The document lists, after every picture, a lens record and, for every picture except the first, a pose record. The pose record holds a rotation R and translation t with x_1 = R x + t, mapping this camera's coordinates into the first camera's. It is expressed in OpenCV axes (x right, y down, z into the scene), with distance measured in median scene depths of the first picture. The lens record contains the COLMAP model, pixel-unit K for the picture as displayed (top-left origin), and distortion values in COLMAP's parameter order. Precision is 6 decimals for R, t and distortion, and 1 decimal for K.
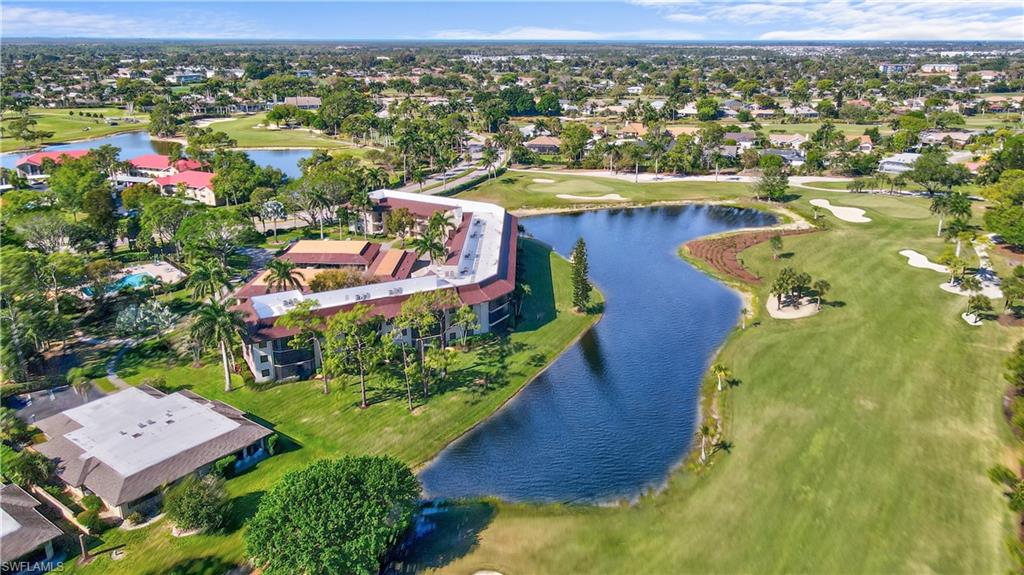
lens RADIAL K [[742.6, 0, 517.4], [0, 742.6, 286.9], [0, 0, 1]] dist [-0.002838, 0.038047]
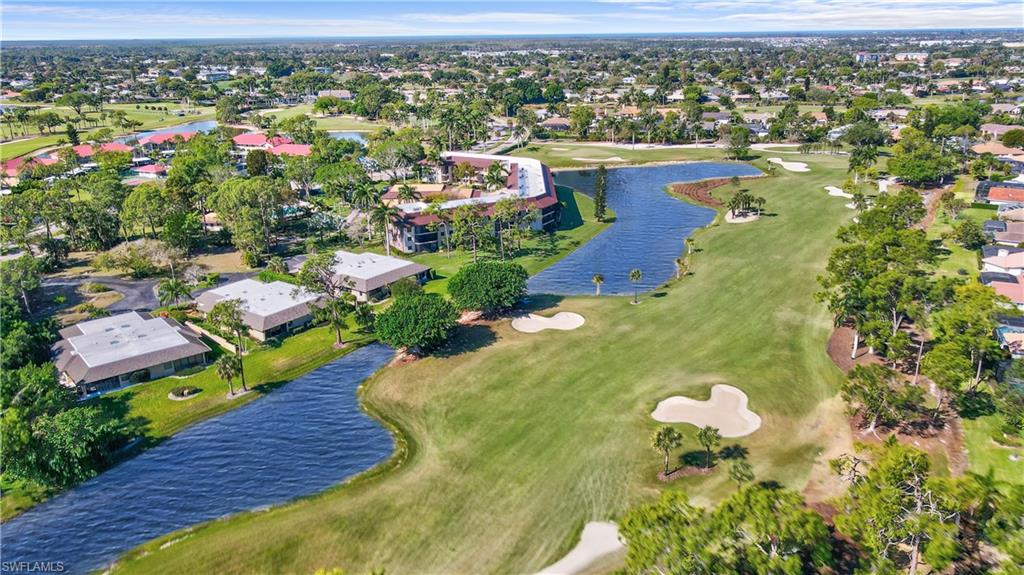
lens RADIAL K [[742.6, 0, 517.4], [0, 742.6, 286.9], [0, 0, 1]] dist [-0.002838, 0.038047]
pose [[0.999831, -0.017203, 0.006436, -0.029738], [0.017166, 0.999836, 0.005824, 0.049863], [-0.006535, -0.005712, 0.999962, -0.159498]]
